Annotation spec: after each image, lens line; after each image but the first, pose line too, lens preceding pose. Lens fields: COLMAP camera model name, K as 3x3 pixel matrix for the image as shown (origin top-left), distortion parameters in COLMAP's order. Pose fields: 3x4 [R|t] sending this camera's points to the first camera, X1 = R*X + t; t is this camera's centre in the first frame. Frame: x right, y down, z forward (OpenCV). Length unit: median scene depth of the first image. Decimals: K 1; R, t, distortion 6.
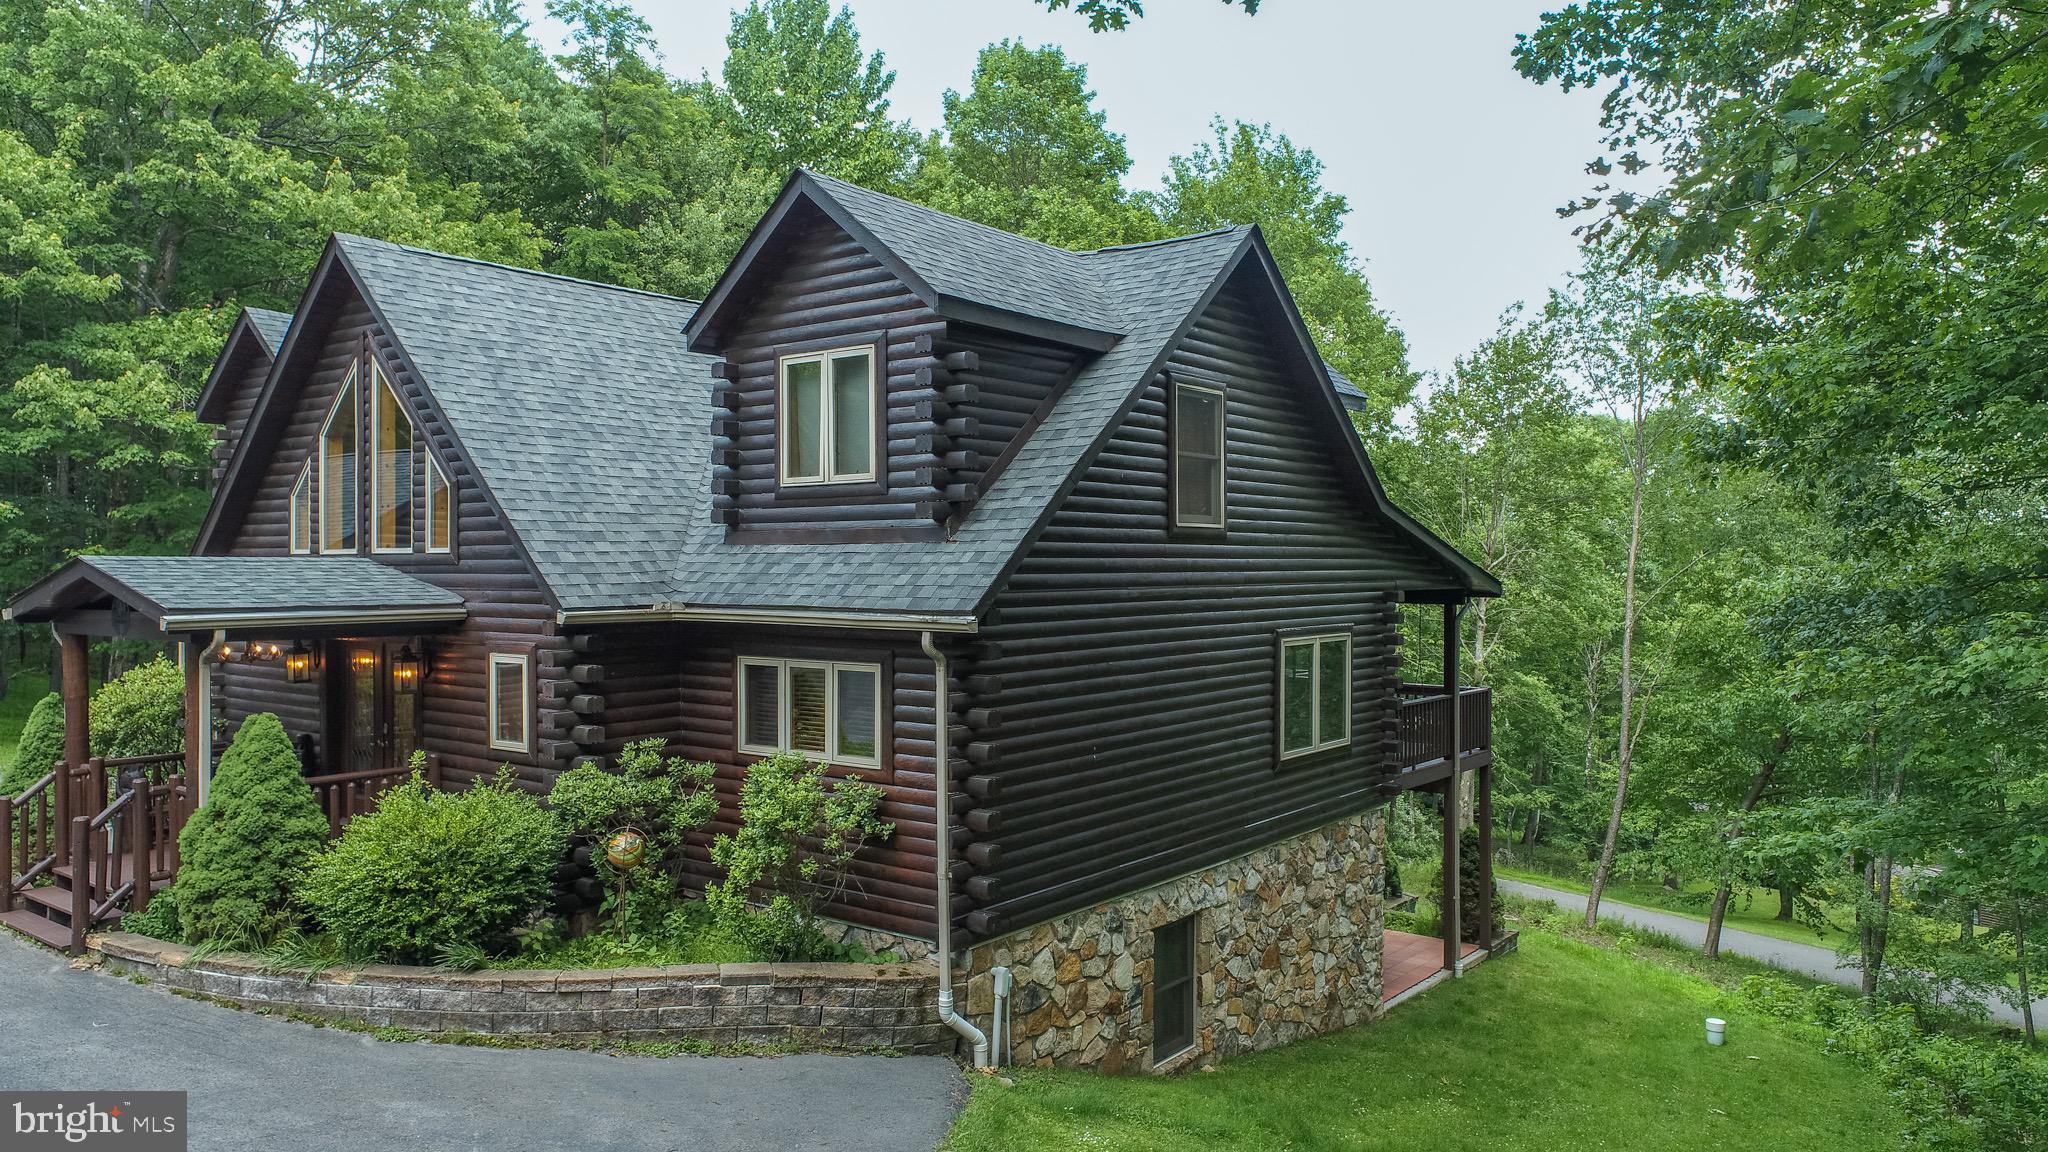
lens RADIAL K [[1373.0, 0, 1024.0], [0, 1373.0, 576.0], [0, 0, 1]] dist [-0.012520, 0.006164]
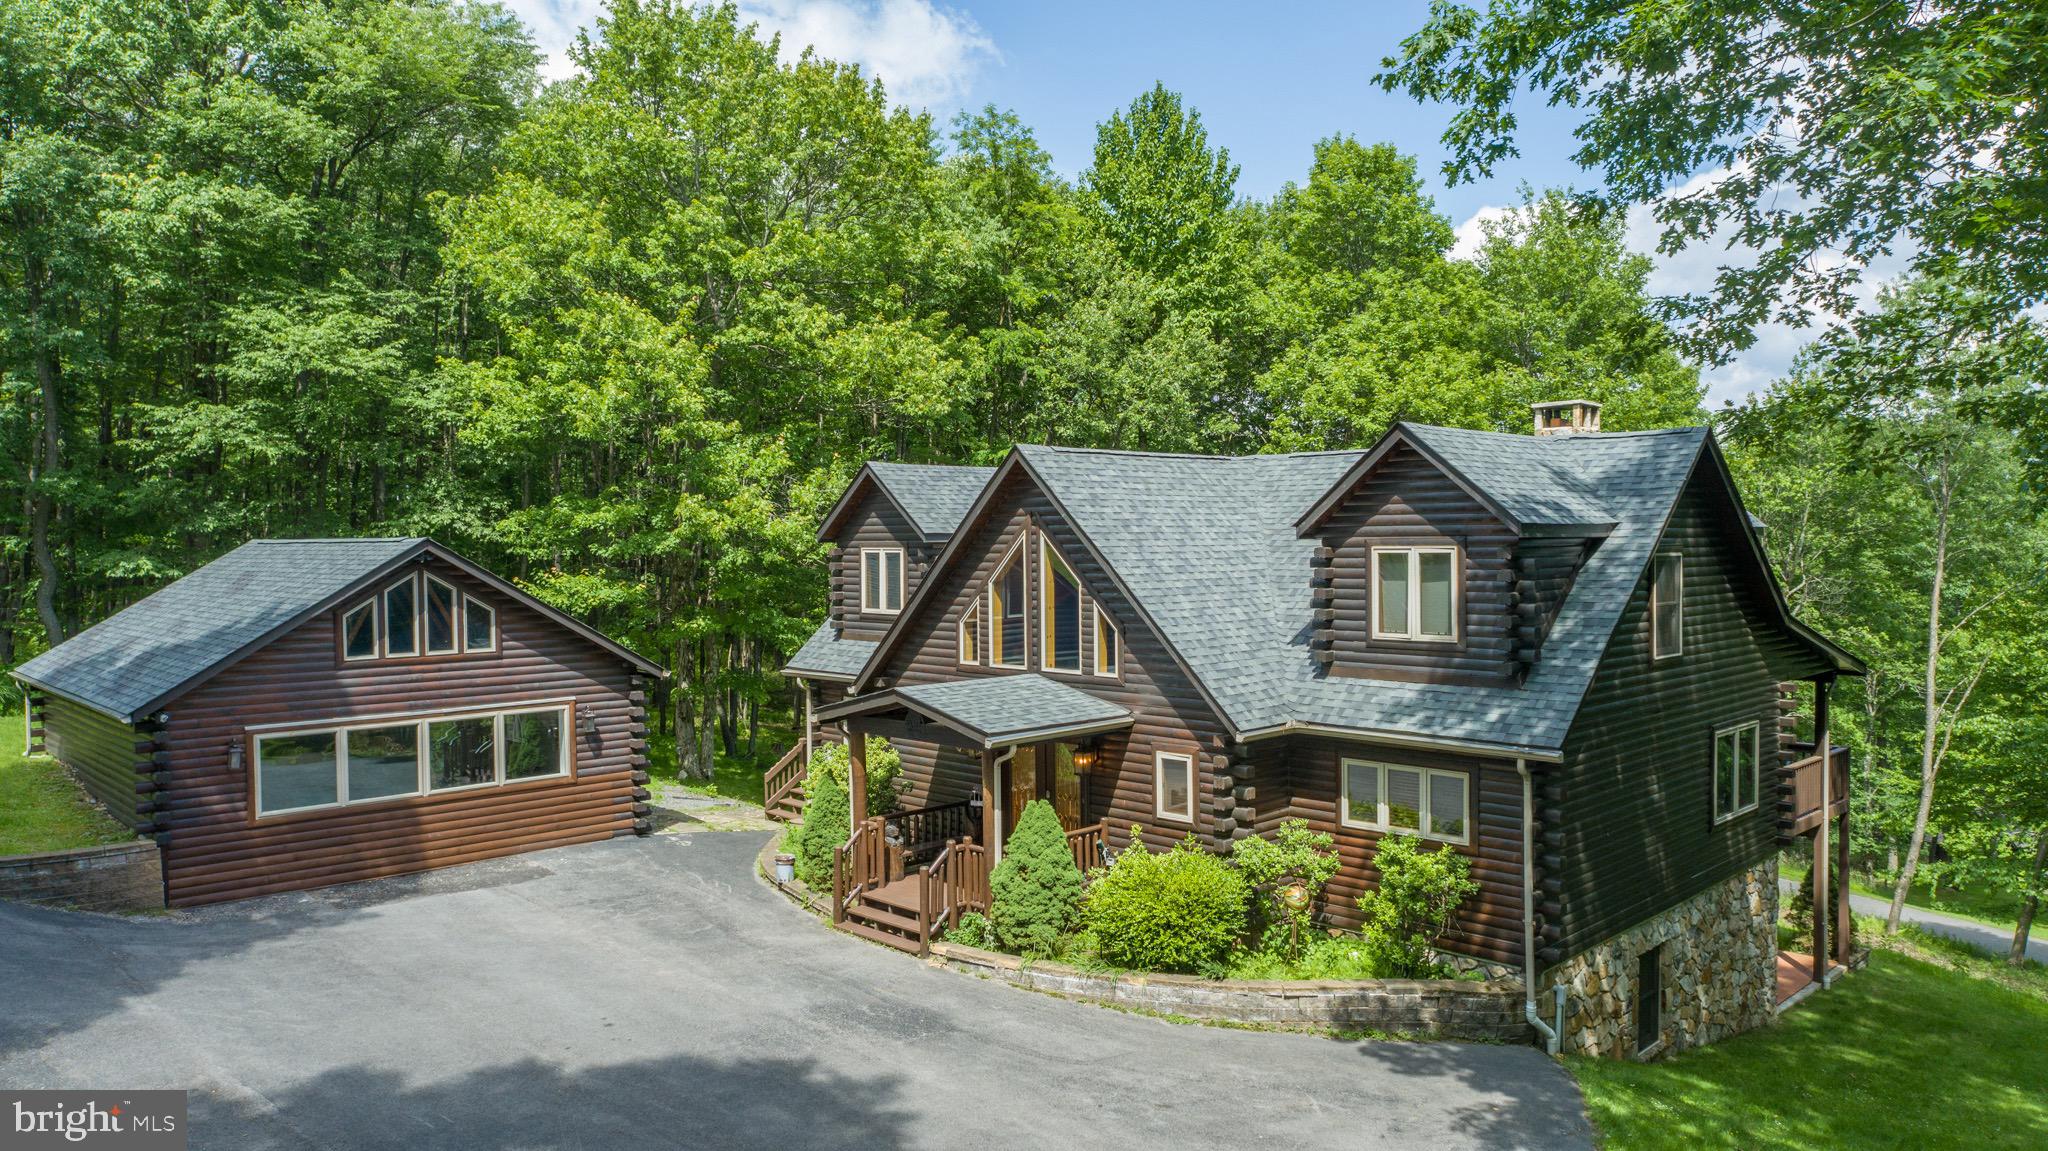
lens RADIAL K [[1373.0, 0, 1024.0], [0, 1373.0, 575.5], [0, 0, 1]] dist [-0.012520, 0.006164]
pose [[0.990649, -0.005154, -0.136340, -0.338164], [0.008441, 0.999687, 0.023545, -0.165639], [0.136176, -0.024476, 0.990382, -0.442734]]
